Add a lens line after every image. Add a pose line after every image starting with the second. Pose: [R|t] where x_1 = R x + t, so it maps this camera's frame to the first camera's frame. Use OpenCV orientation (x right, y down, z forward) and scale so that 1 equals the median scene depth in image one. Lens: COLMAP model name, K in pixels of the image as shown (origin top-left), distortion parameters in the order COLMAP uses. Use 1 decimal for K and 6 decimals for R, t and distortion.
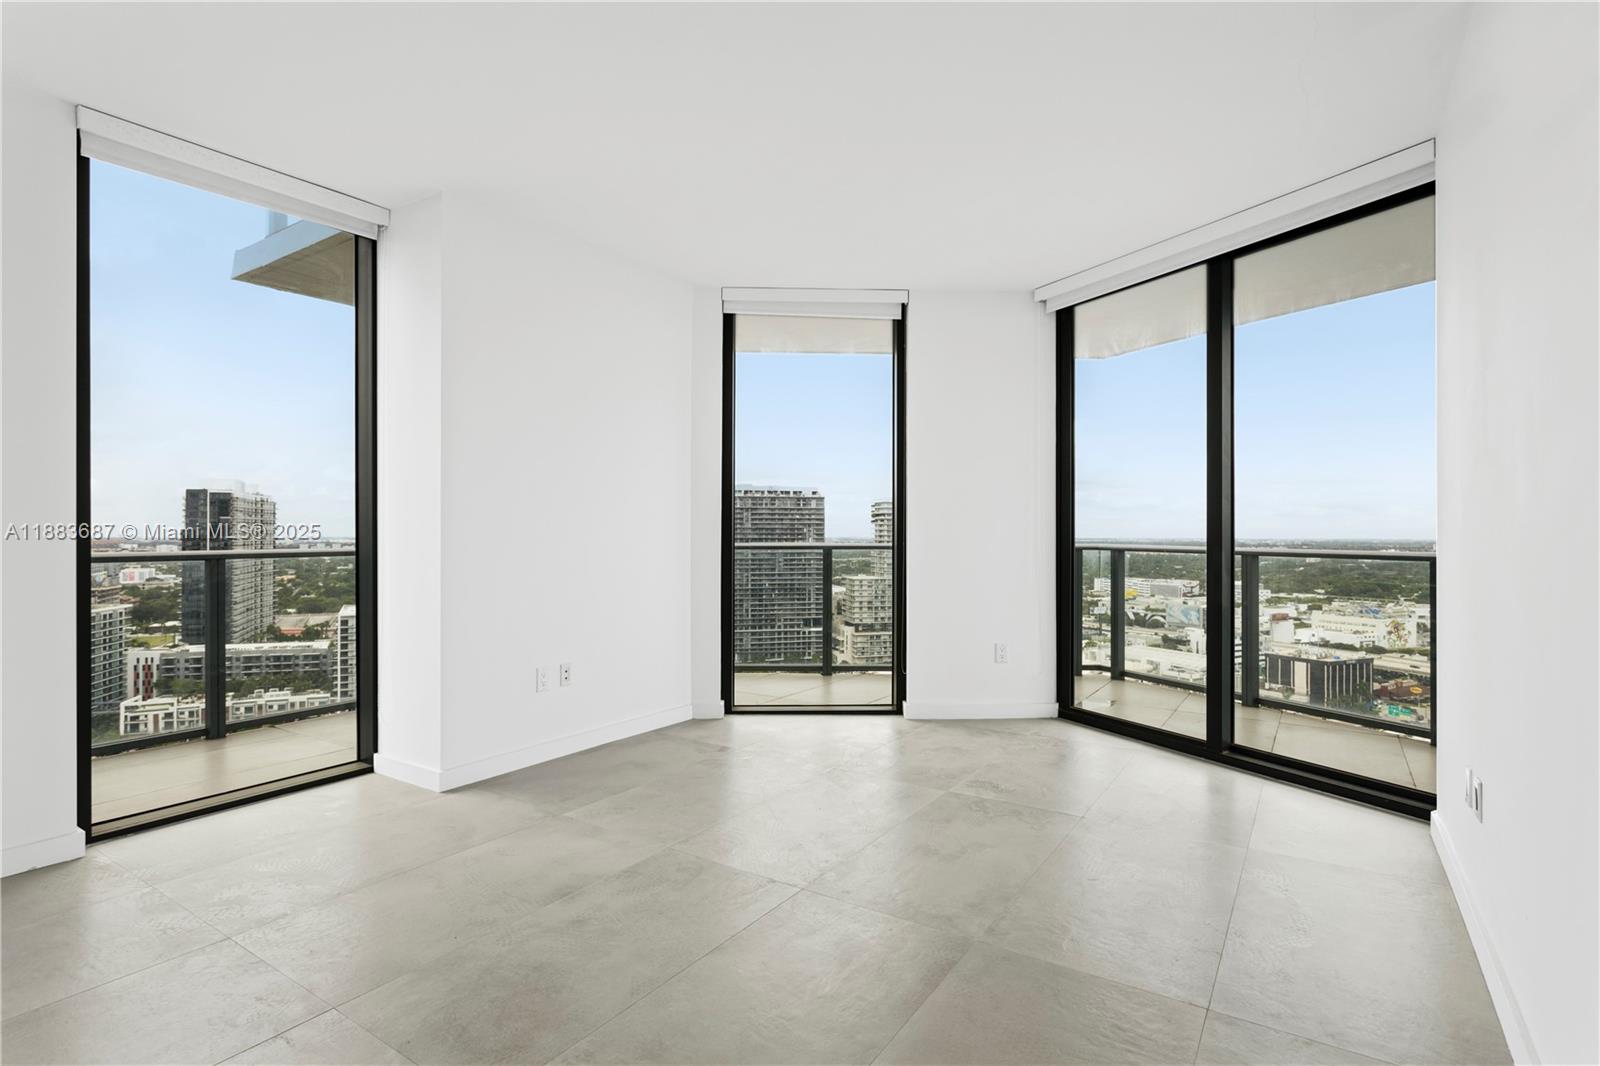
lens RADIAL K [[799.6, 0, 795.0], [0, 799.6, 537.1], [0, 0, 1]] dist [-0.003170, 0.001329]
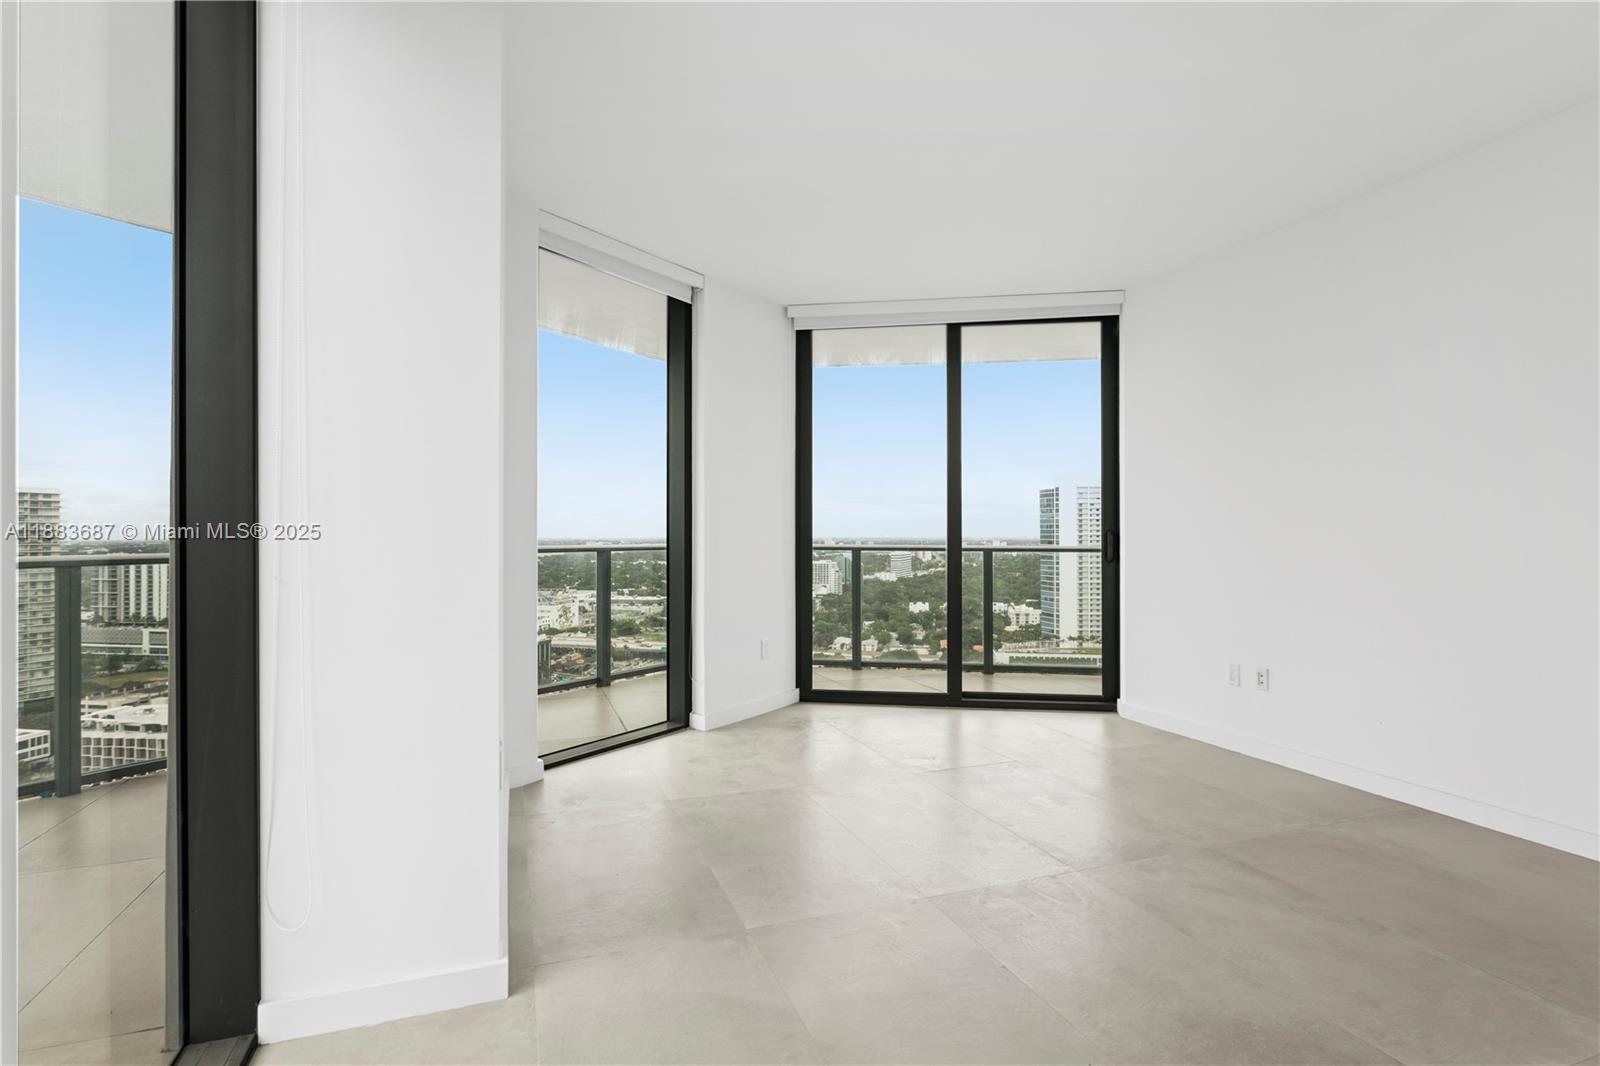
lens RADIAL K [[799.6, 0, 795.0], [0, 799.6, 537.1], [0, 0, 1]] dist [-0.003170, 0.001329]
pose [[0.578203, -0.004017, 0.815883, -0.679525], [0.003818, 0.999990, 0.002217, -0.002830], [-0.815884, 0.001833, 0.578213, 0.442934]]
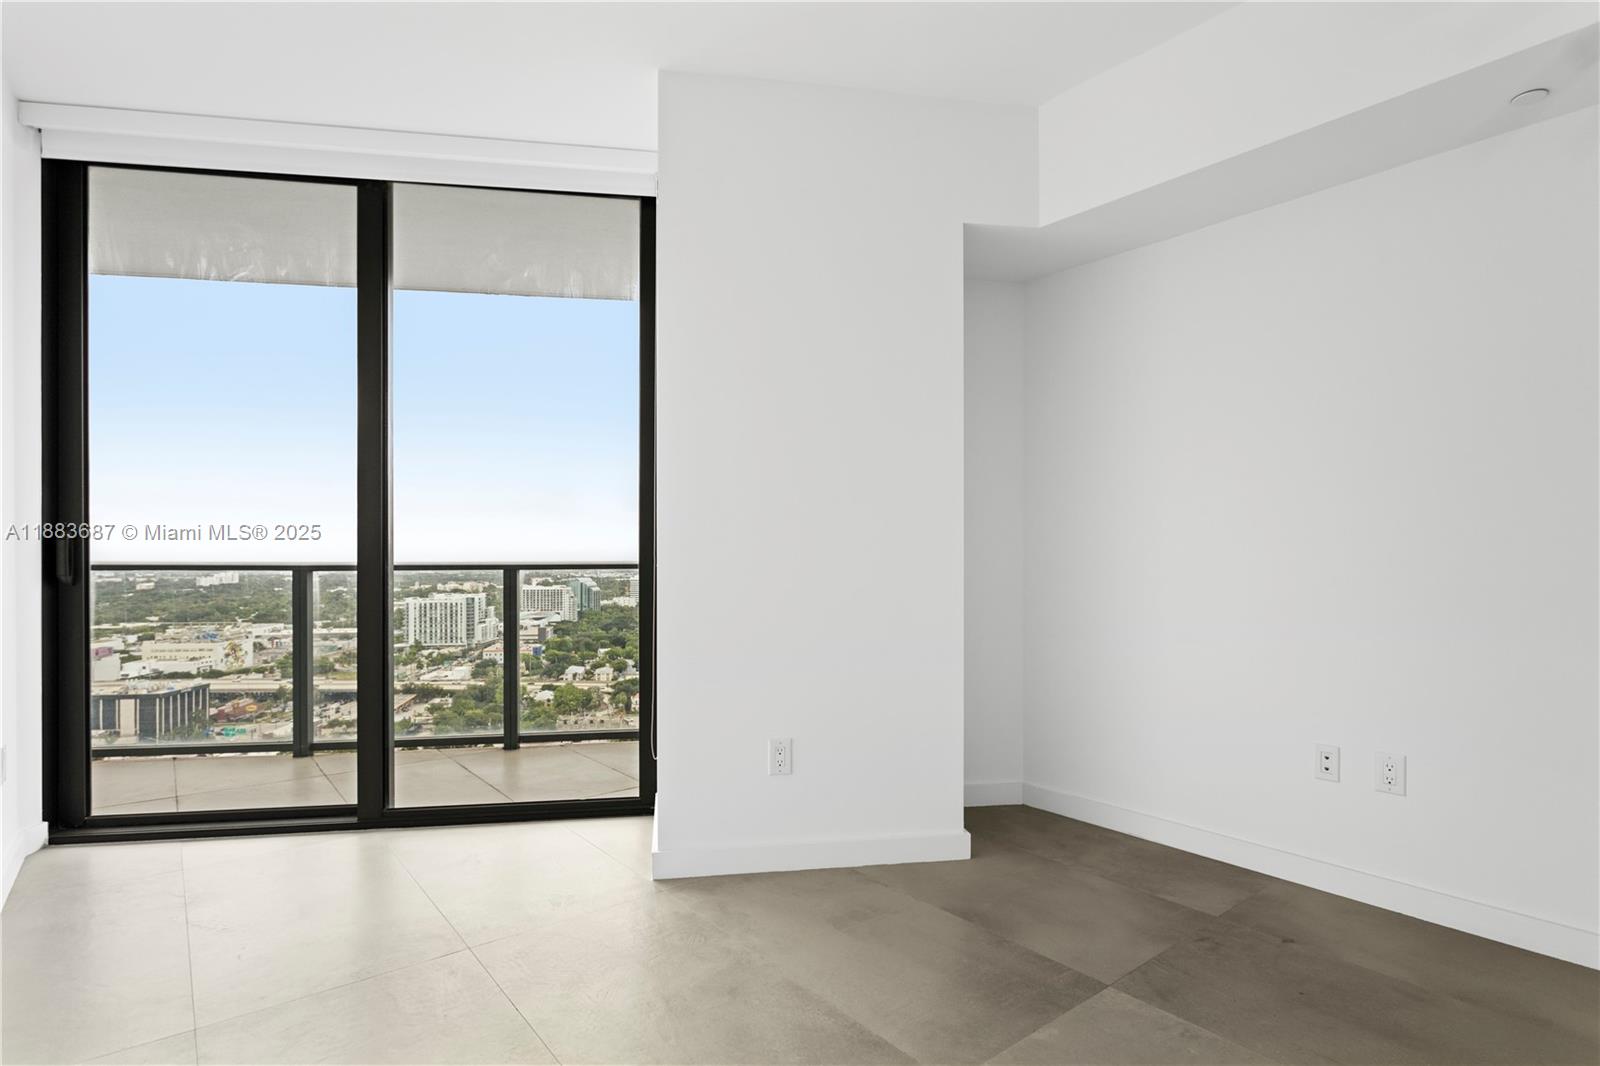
lens RADIAL K [[799.6, 0, 795.0], [0, 799.6, 537.1], [0, 0, 1]] dist [-0.003170, 0.001329]
pose [[0.299102, 0.024700, 0.953901, -0.096995], [0.003493, 0.999630, -0.026980, 0.016632], [-0.954215, 0.011401, 0.298905, 0.356437]]
